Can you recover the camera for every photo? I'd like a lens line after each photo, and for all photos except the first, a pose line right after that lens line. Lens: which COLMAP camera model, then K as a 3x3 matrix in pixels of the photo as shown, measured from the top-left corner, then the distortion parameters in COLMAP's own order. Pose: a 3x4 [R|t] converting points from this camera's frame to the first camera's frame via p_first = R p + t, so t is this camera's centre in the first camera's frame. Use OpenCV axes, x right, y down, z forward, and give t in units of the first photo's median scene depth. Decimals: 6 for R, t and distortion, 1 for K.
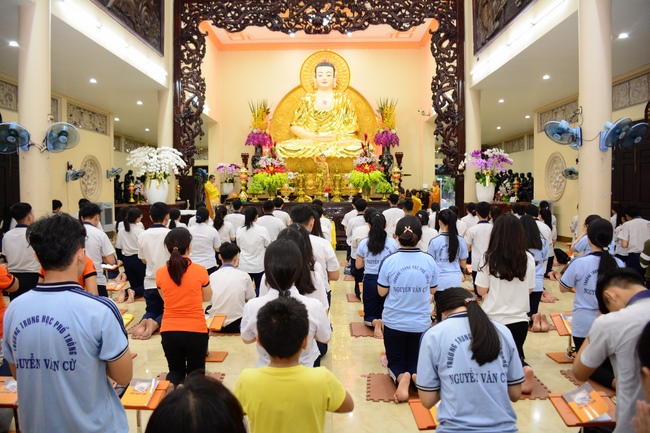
lens RADIAL K [[503.9, 0, 322.6], [0, 503.9, 216.6], [0, 0, 1]] dist [-0.123683, 0.056309]
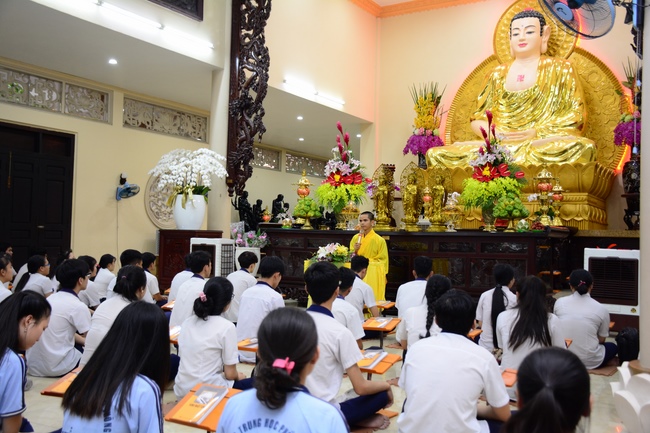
lens RADIAL K [[675.3, 0, 319.8], [0, 675.3, 213.9], [0, 0, 1]] dist [0.042863, 0.000000]
pose [[0.856526, 0.007175, -0.516054, 0.304961], [-0.053416, 0.995766, -0.074813, 0.013241], [0.513332, 0.091645, 0.853283, 0.266874]]
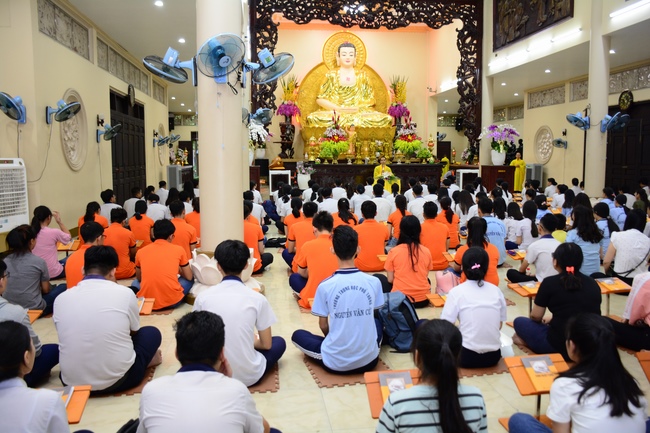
lens RADIAL K [[546.5, 0, 329.3], [0, 546.5, 210.9], [0, 0, 1]] dist [-0.066884, 0.047811]
pose [[0.989942, -0.011104, 0.141034, -0.304756], [0.004213, 0.998787, 0.049069, 0.019811], [-0.141408, -0.047981, 0.988788, -0.347999]]
